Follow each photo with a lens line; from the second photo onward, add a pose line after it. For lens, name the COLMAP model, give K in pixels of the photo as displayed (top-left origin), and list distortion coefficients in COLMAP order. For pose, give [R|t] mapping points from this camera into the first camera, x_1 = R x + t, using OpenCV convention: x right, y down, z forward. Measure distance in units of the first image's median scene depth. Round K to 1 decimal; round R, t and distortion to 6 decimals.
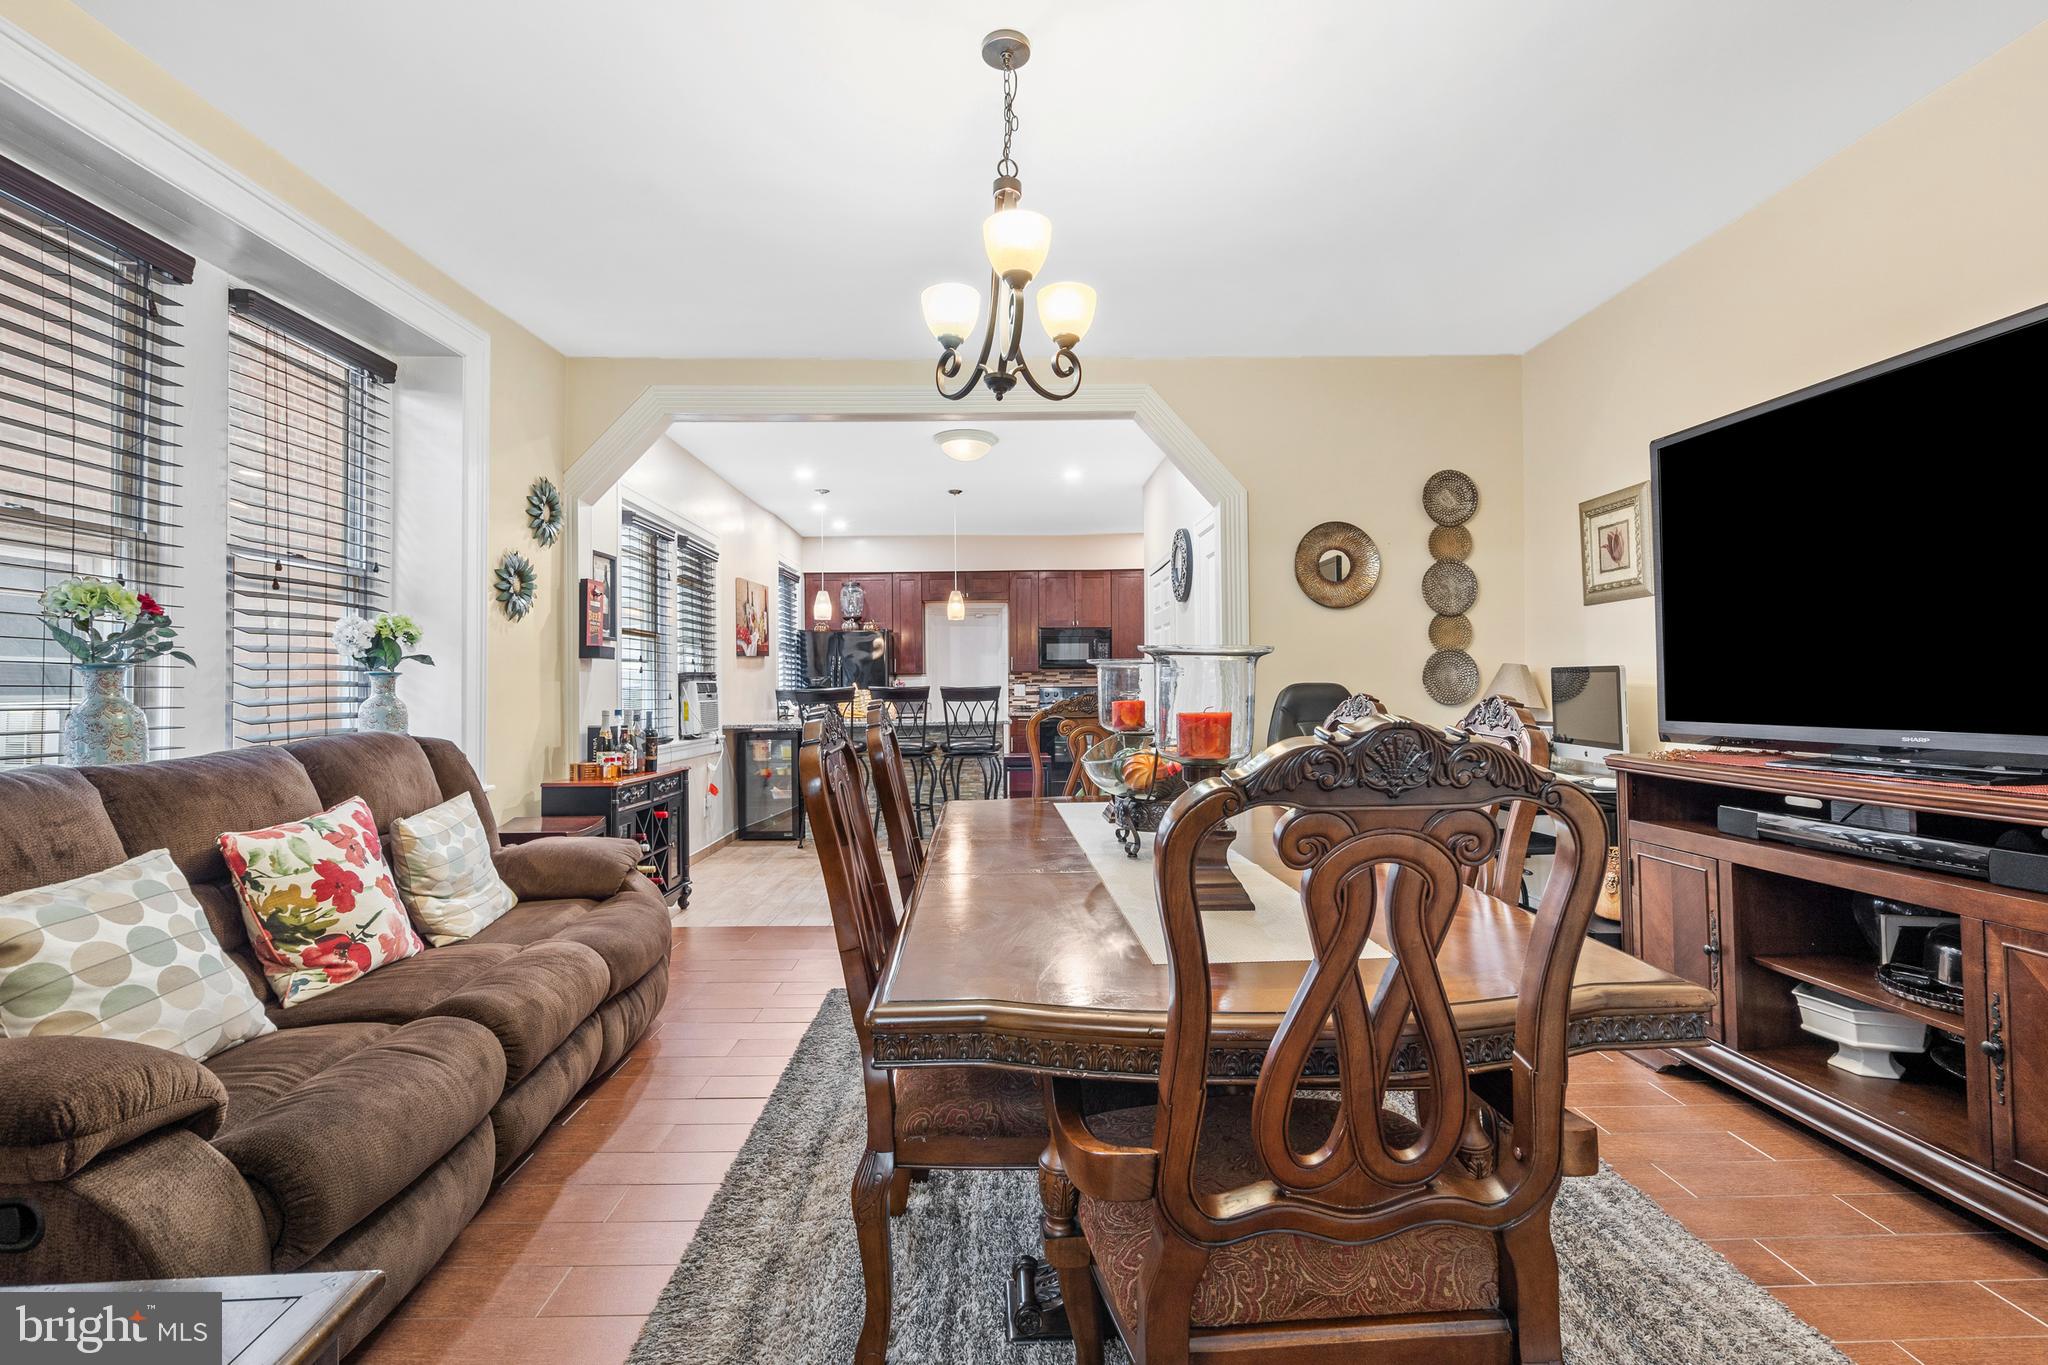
lens RADIAL K [[941.9, 0, 1021.8], [0, 941.9, 674.1], [0, 0, 1]] dist [-0.000289, -0.000054]
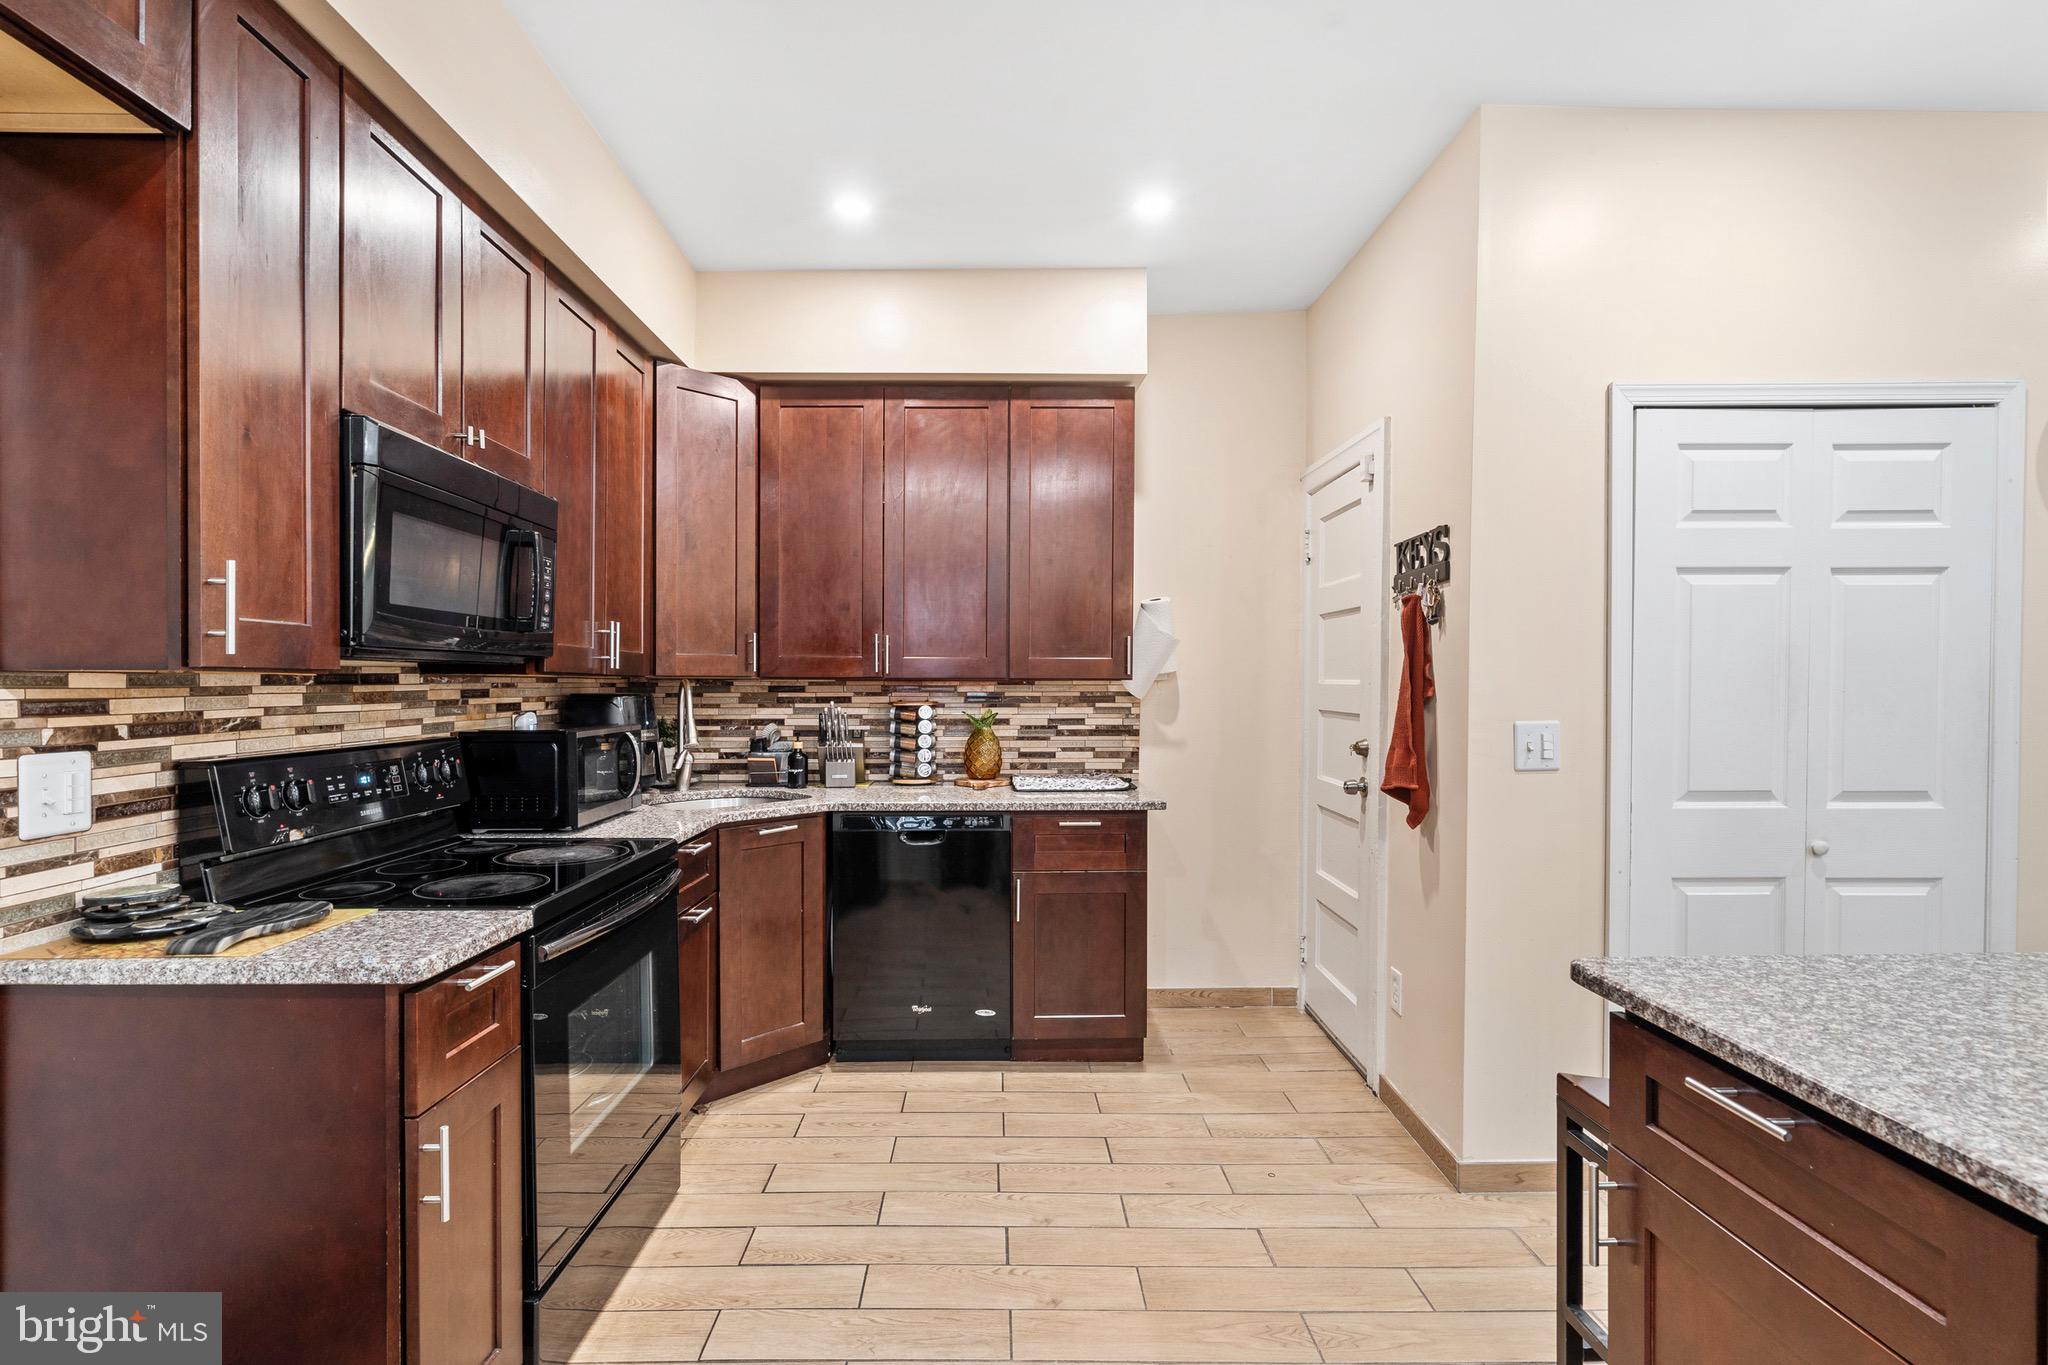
lens RADIAL K [[941.9, 0, 1021.0], [0, 941.9, 687.5], [0, 0, 1]] dist [-0.000289, -0.000054]
pose [[0.021463, 0.004000, 0.999762, -0.145666], [-0.013911, 0.999896, -0.003702, -0.000446], [-0.999673, -0.013828, 0.021516, 0.870840]]
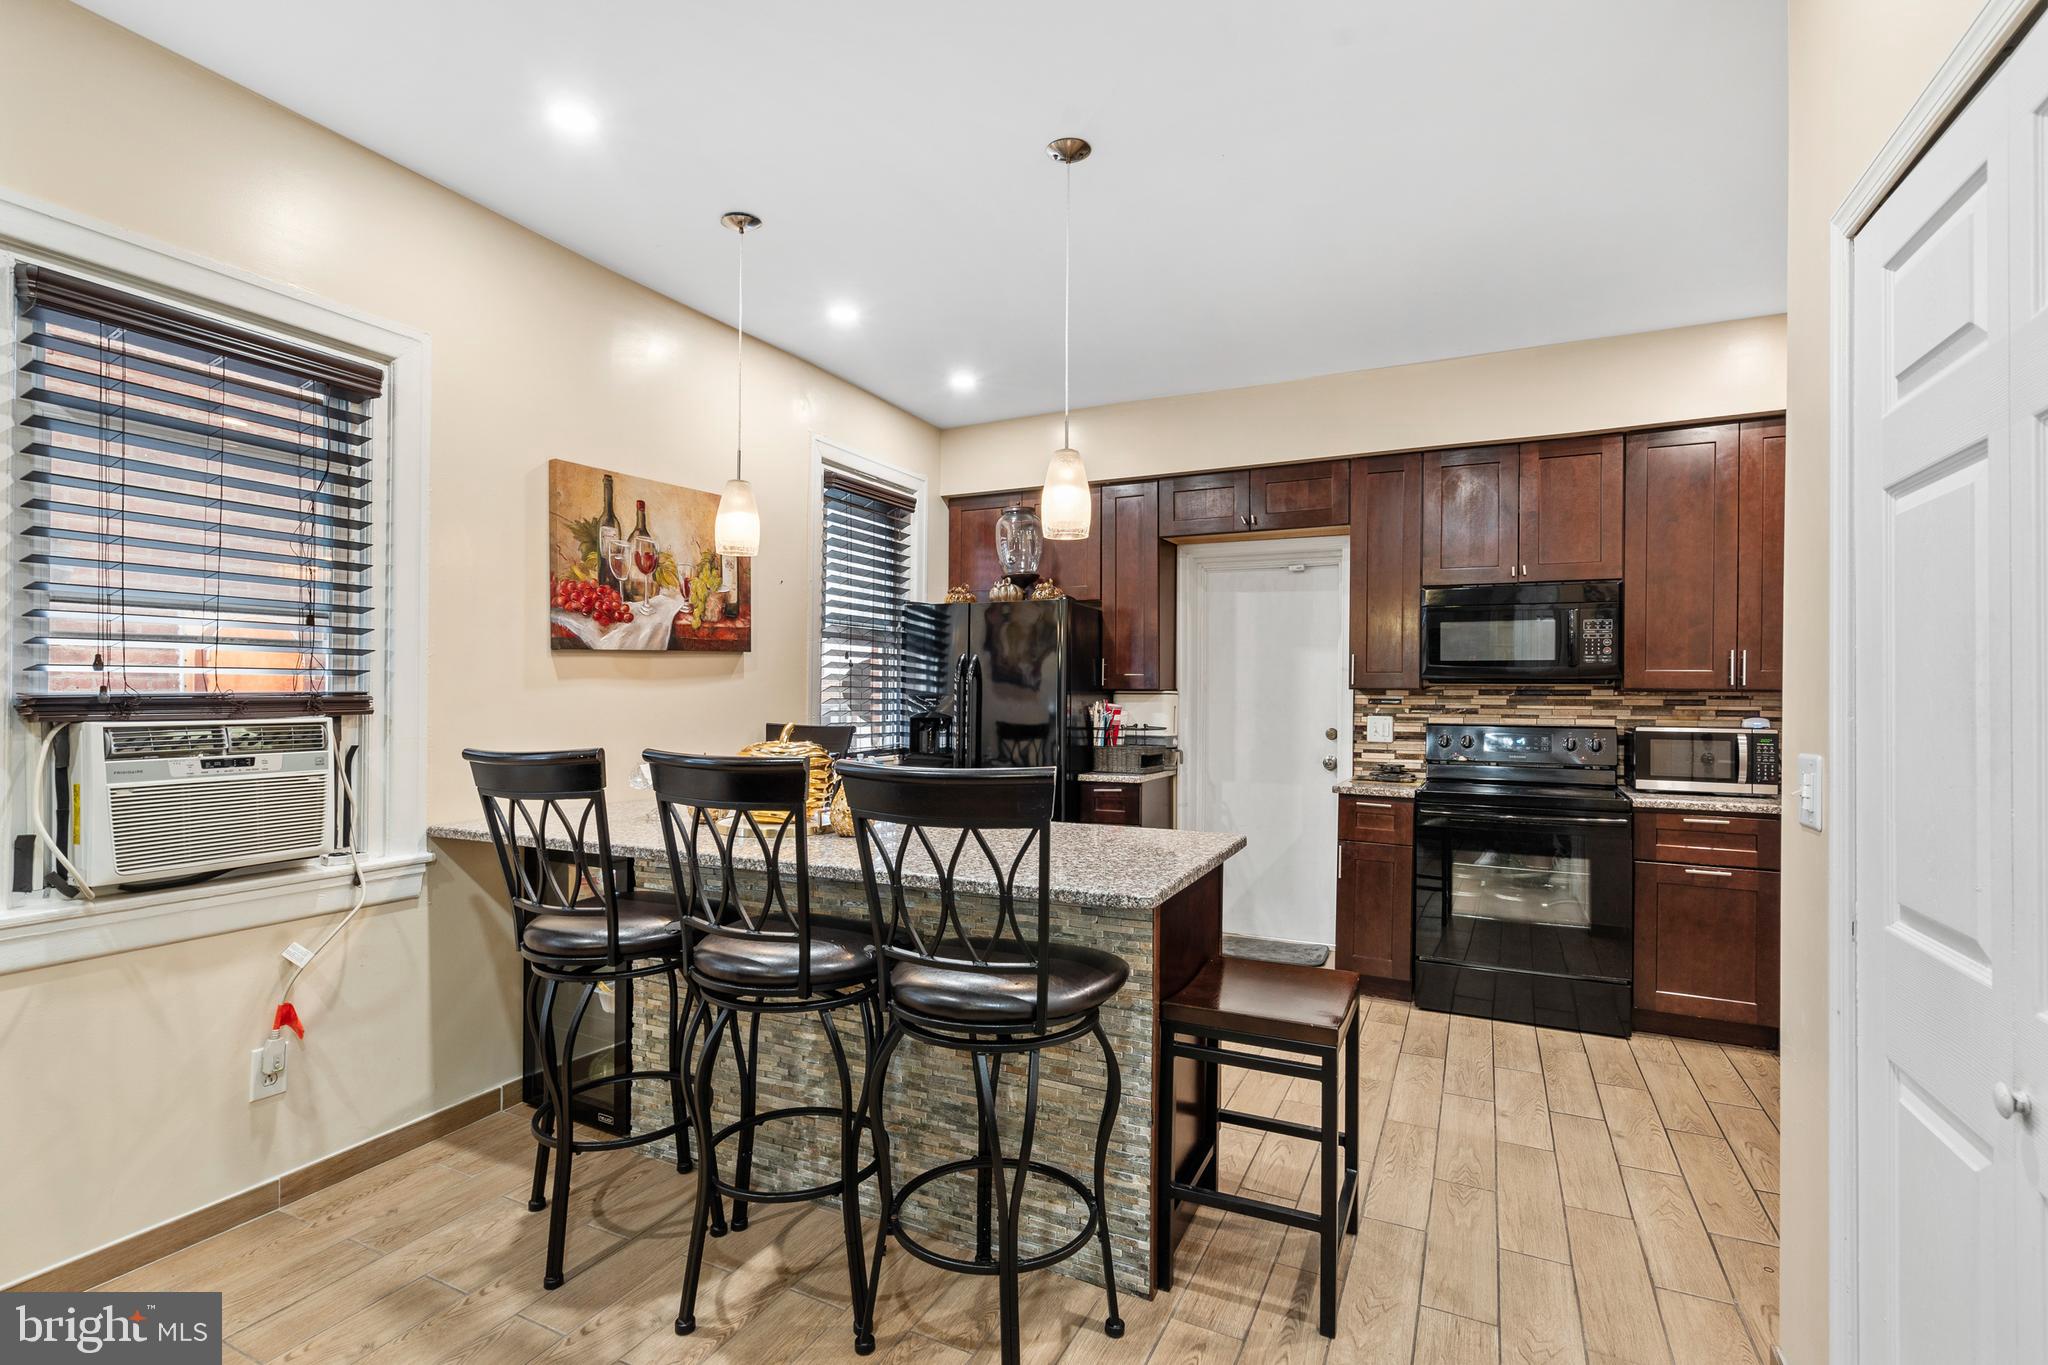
lens RADIAL K [[941.9, 0, 1037.4], [0, 941.9, 688.5], [0, 0, 1]] dist [-0.000289, -0.000054]
pose [[0.893767, 0.013617, -0.448324, 0.053697], [-0.007619, 0.999856, 0.015180, -0.007727], [0.448466, -0.010151, 0.893742, 0.541014]]
